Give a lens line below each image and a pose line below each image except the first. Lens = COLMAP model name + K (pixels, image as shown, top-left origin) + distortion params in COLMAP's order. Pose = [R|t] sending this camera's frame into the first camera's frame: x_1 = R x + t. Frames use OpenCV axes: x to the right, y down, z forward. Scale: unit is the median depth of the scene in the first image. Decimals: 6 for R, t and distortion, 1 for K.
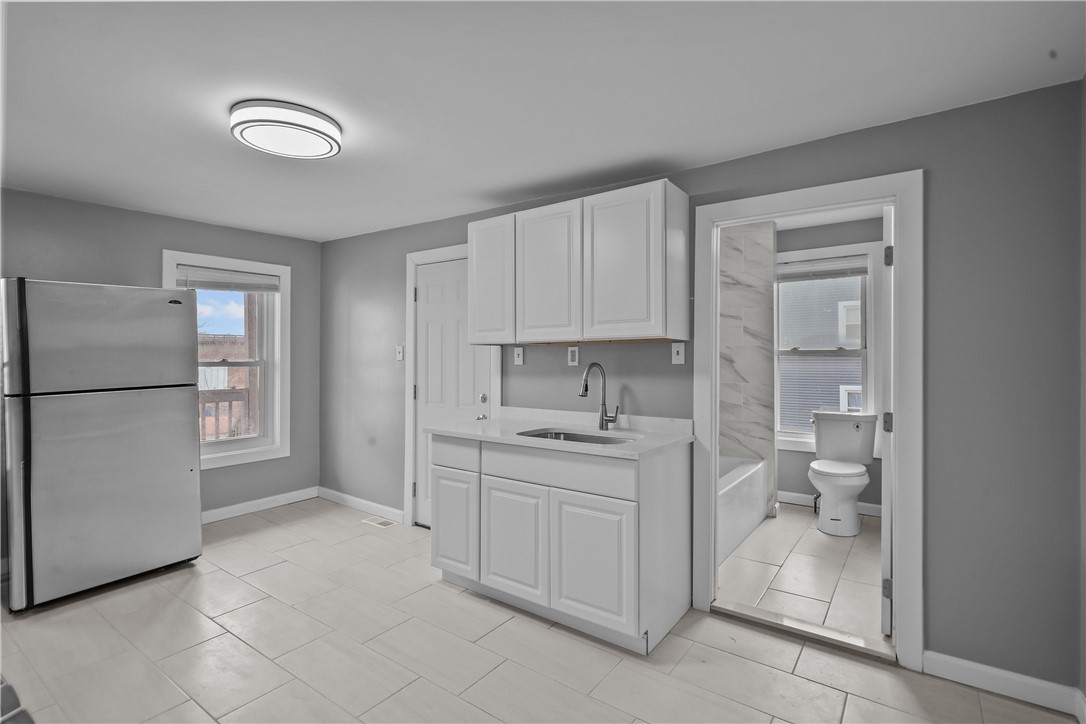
lens RADIAL K [[524.5, 0, 543.6], [0, 524.5, 361.8], [0, 0, 1]] dist [-0.003597, 0.001985]
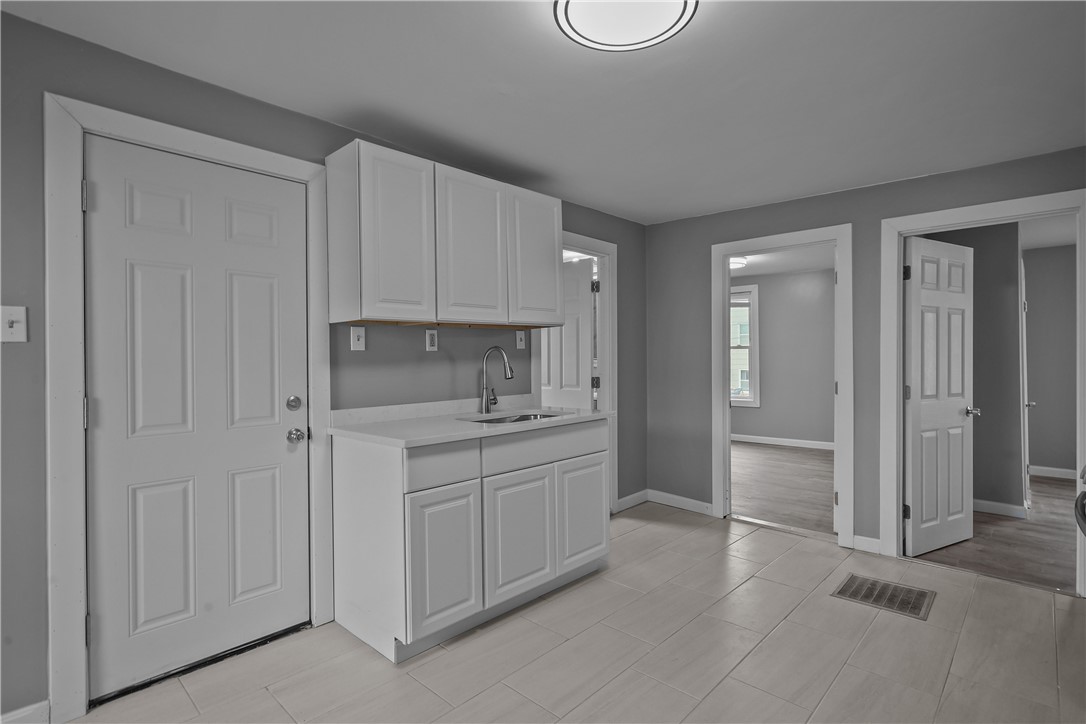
lens RADIAL K [[524.5, 0, 537.0], [0, 524.5, 370.2], [0, 0, 1]] dist [-0.003597, 0.001985]
pose [[0.137489, -0.022062, 0.990258, -1.026679], [0.023033, 0.999553, 0.019071, 0.034678], [-0.990236, 0.020186, 0.137935, 0.890630]]
